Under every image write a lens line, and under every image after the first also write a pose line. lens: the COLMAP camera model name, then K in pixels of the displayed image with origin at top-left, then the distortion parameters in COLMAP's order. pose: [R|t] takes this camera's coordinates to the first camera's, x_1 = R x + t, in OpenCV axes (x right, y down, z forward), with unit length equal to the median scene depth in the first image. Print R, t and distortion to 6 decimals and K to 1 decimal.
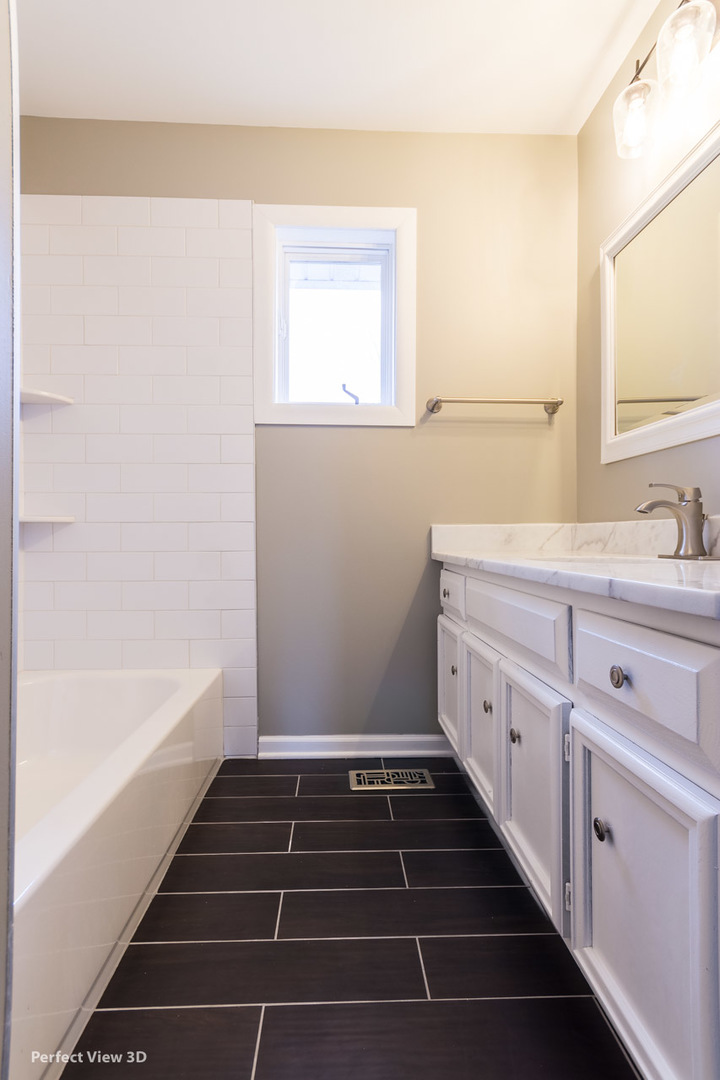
lens RADIAL K [[508.6, 0, 355.6], [0, 508.6, 537.8], [0, 0, 1]] dist [0.009189, -0.000443]
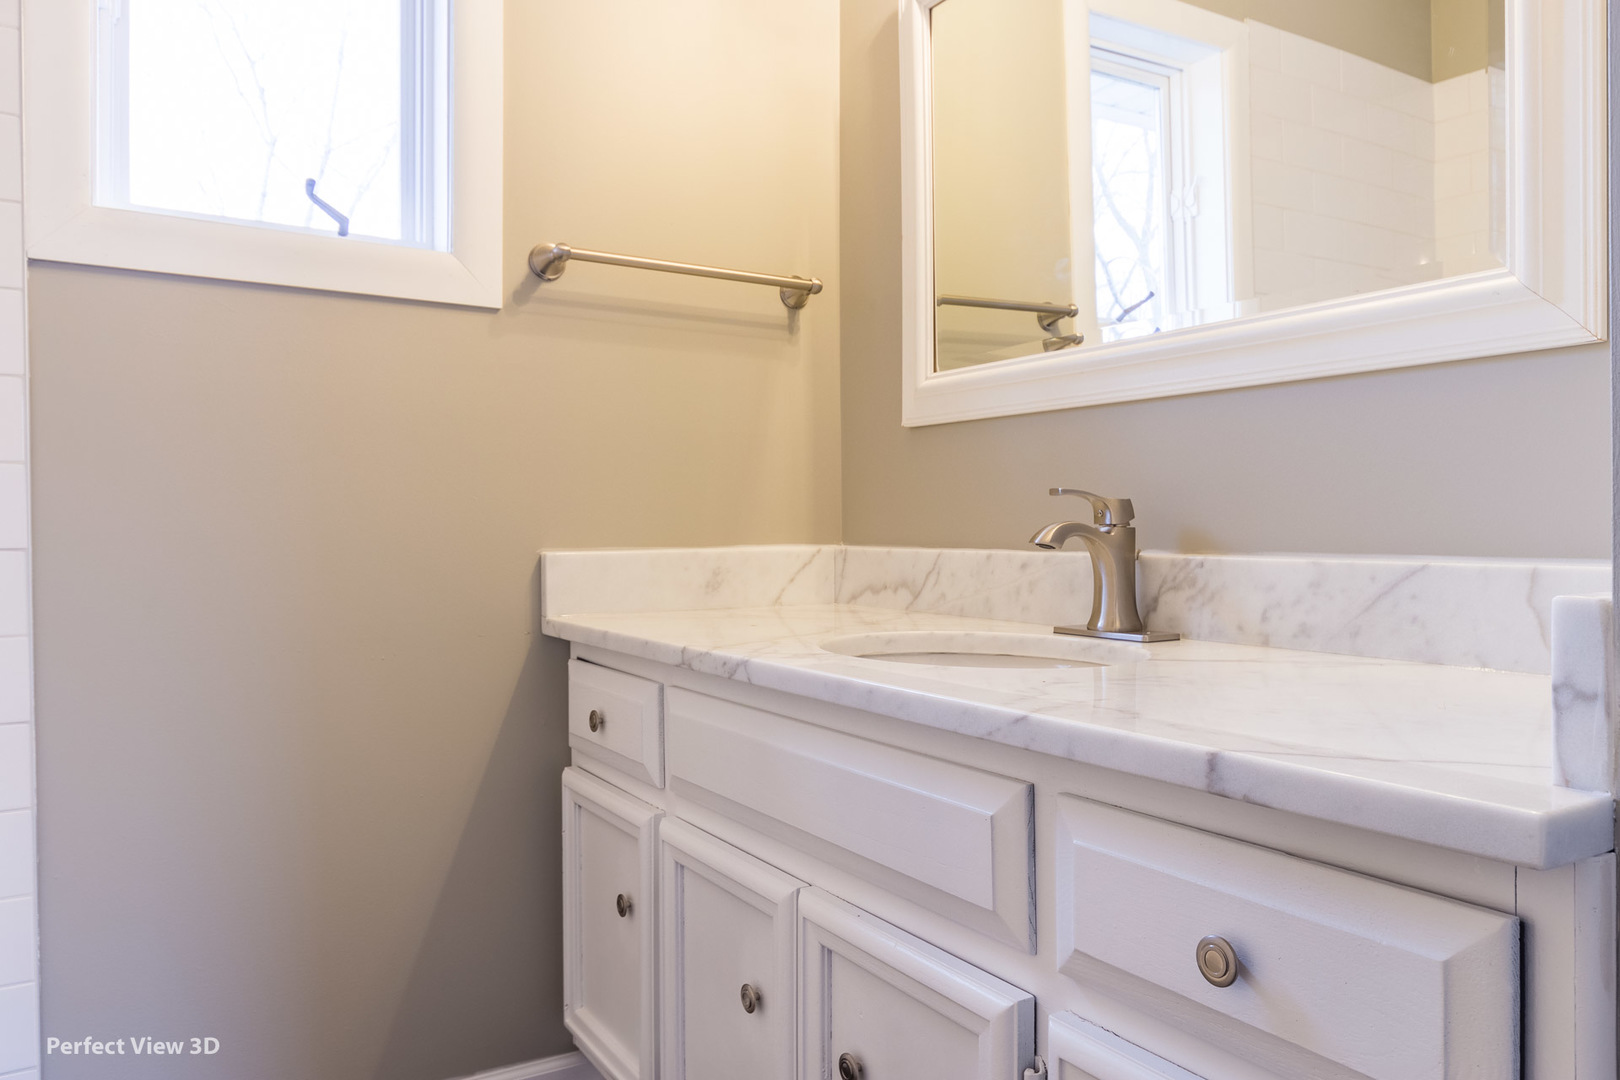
lens RADIAL K [[1127.6, 0, 809.0], [0, 1127.6, 540.9], [0, 0, 1]] dist [0.002454, 0.000518]
pose [[0.877575, -0.005296, 0.479410, -0.106462], [0.003173, 0.999981, 0.005240, -0.040783], [-0.479429, -0.003077, 0.877575, 0.098756]]
